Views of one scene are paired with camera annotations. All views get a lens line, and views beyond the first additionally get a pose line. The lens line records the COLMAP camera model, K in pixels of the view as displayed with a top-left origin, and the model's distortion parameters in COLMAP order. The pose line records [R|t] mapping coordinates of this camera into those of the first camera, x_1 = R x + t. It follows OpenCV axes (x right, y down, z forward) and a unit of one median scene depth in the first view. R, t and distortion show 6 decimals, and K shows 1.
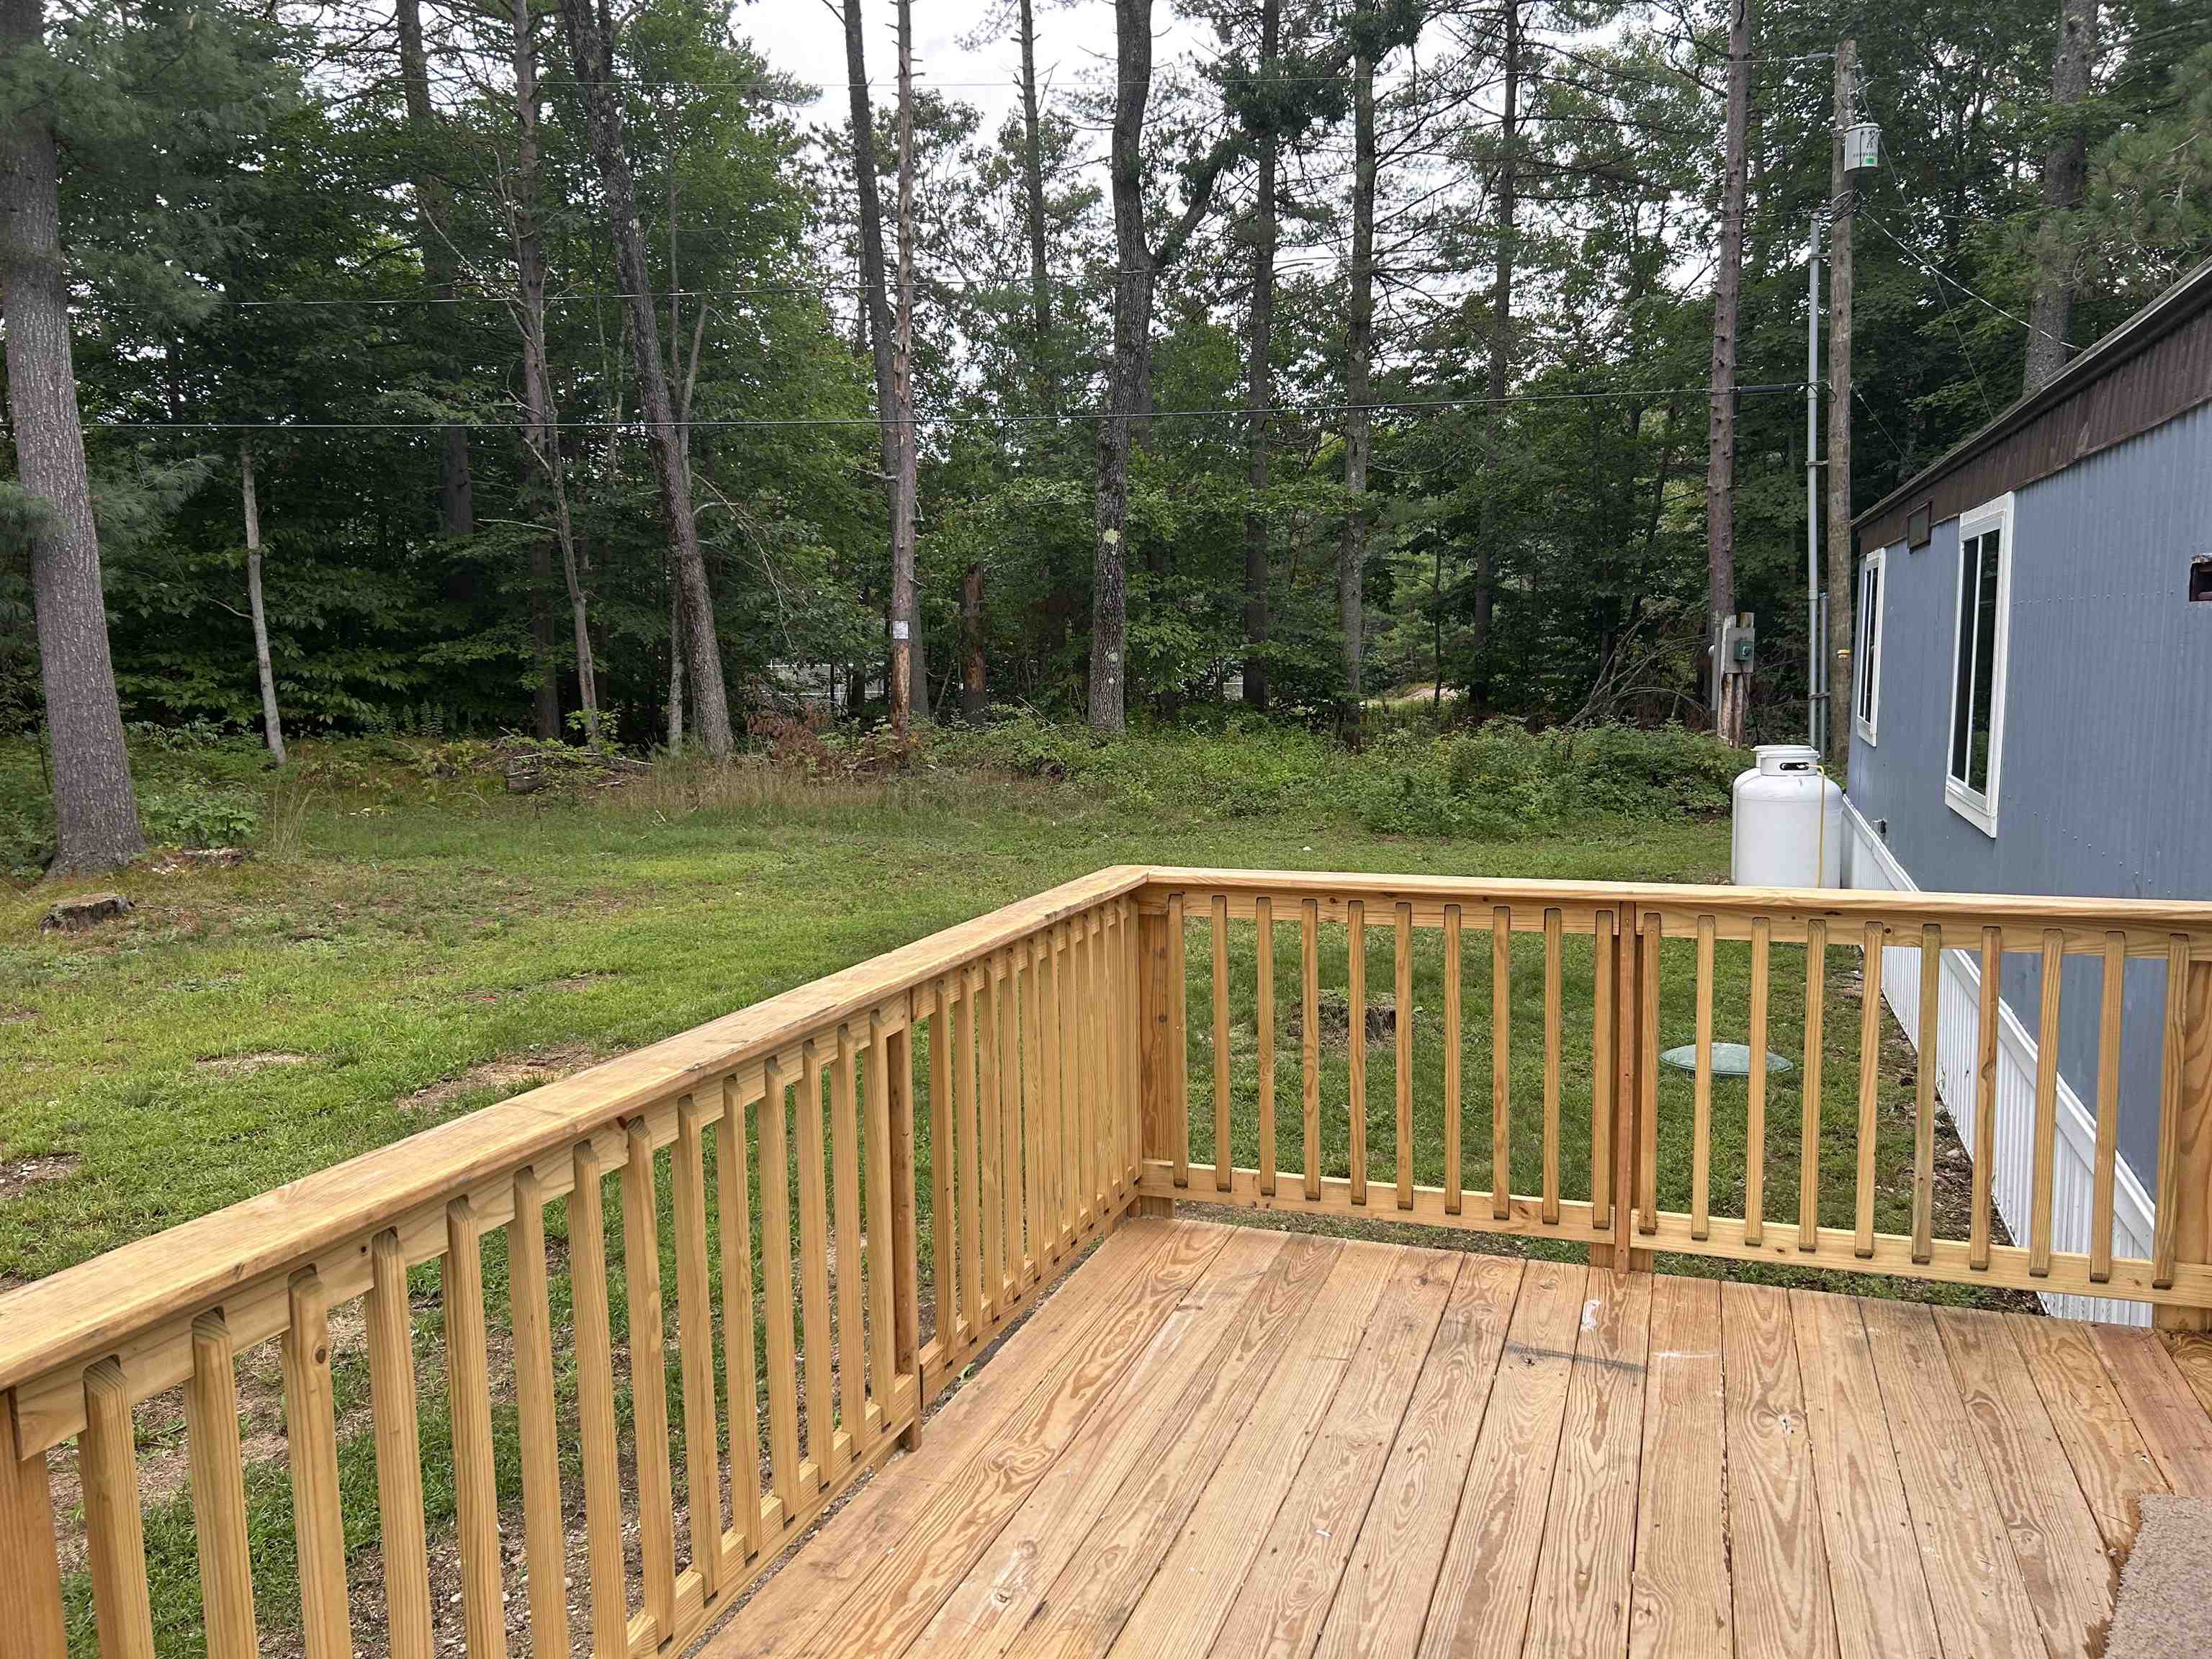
lens RADIAL K [[1693.0, 0, 1086.7], [0, 1693.0, 834.4], [0, 0, 1]] dist [0.070313, -0.073567]
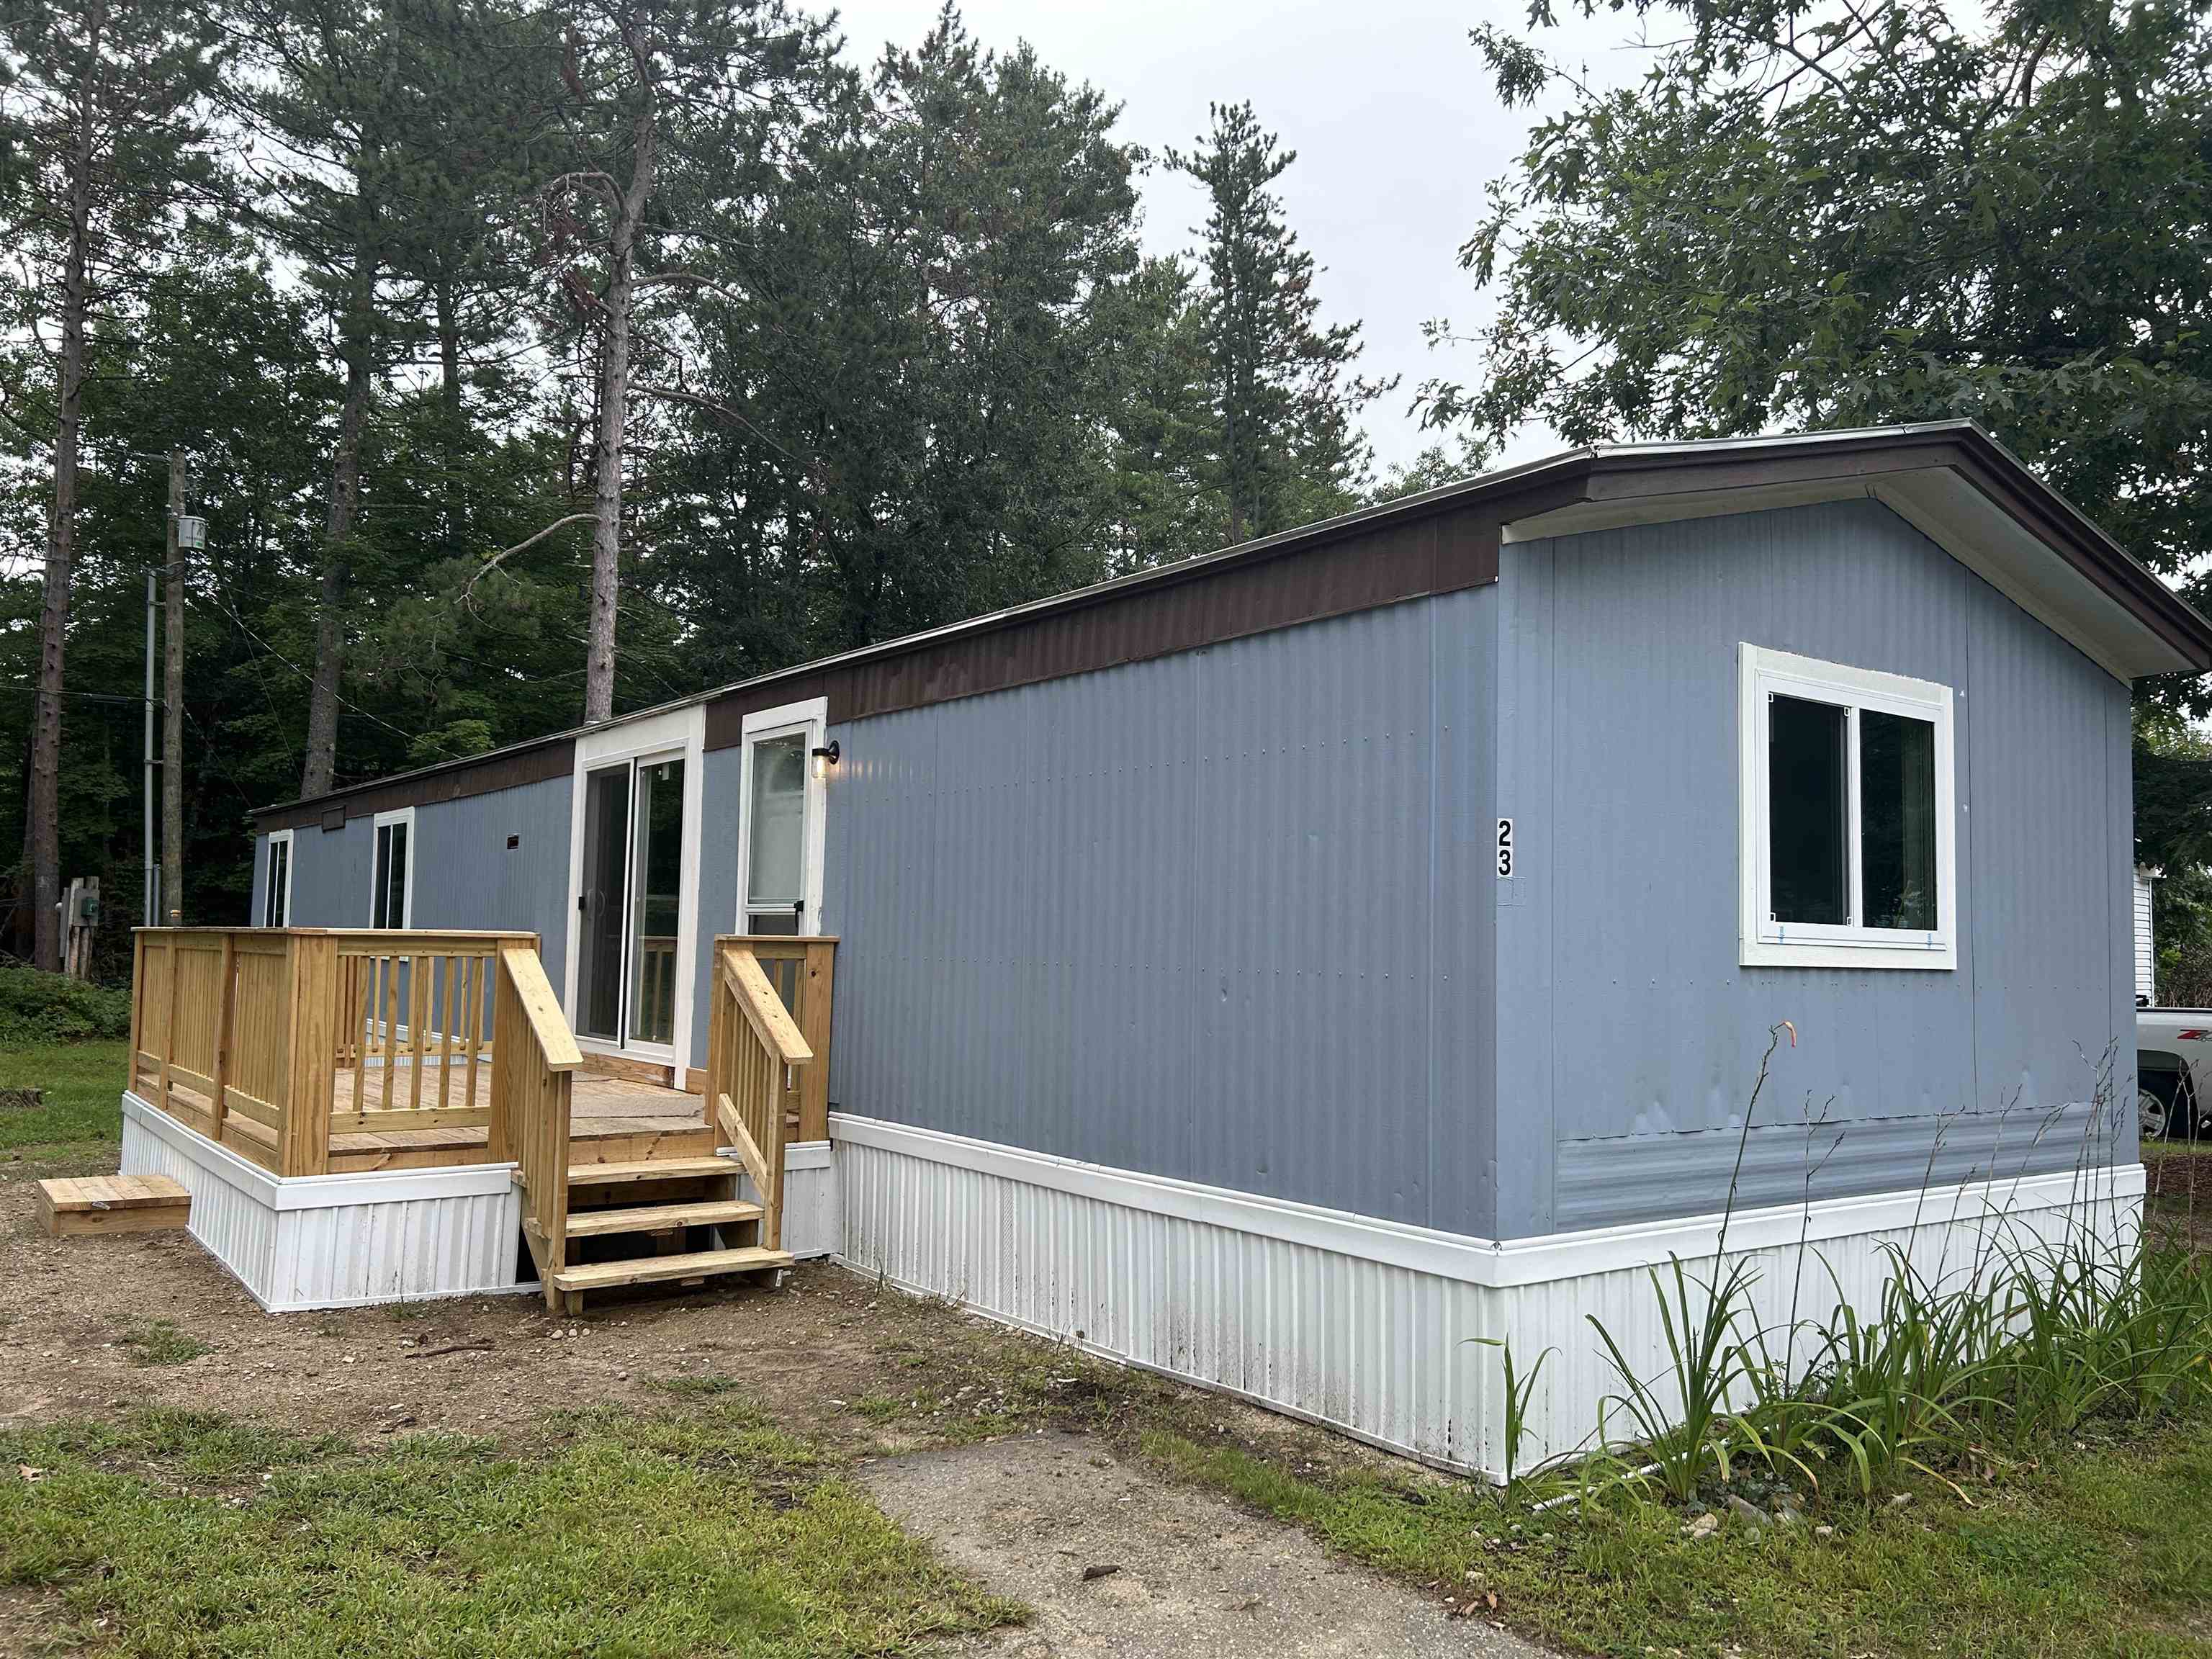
lens RADIAL K [[1693.0, 0, 1086.7], [0, 1693.0, 834.4], [0, 0, 1]] dist [0.070313, -0.073567]
pose [[0.570318, 0.072700, 0.818200, -0.215241], [0.067903, 0.988494, -0.135162, 0.054264], [-0.818612, 0.132643, 0.558820, -0.264209]]
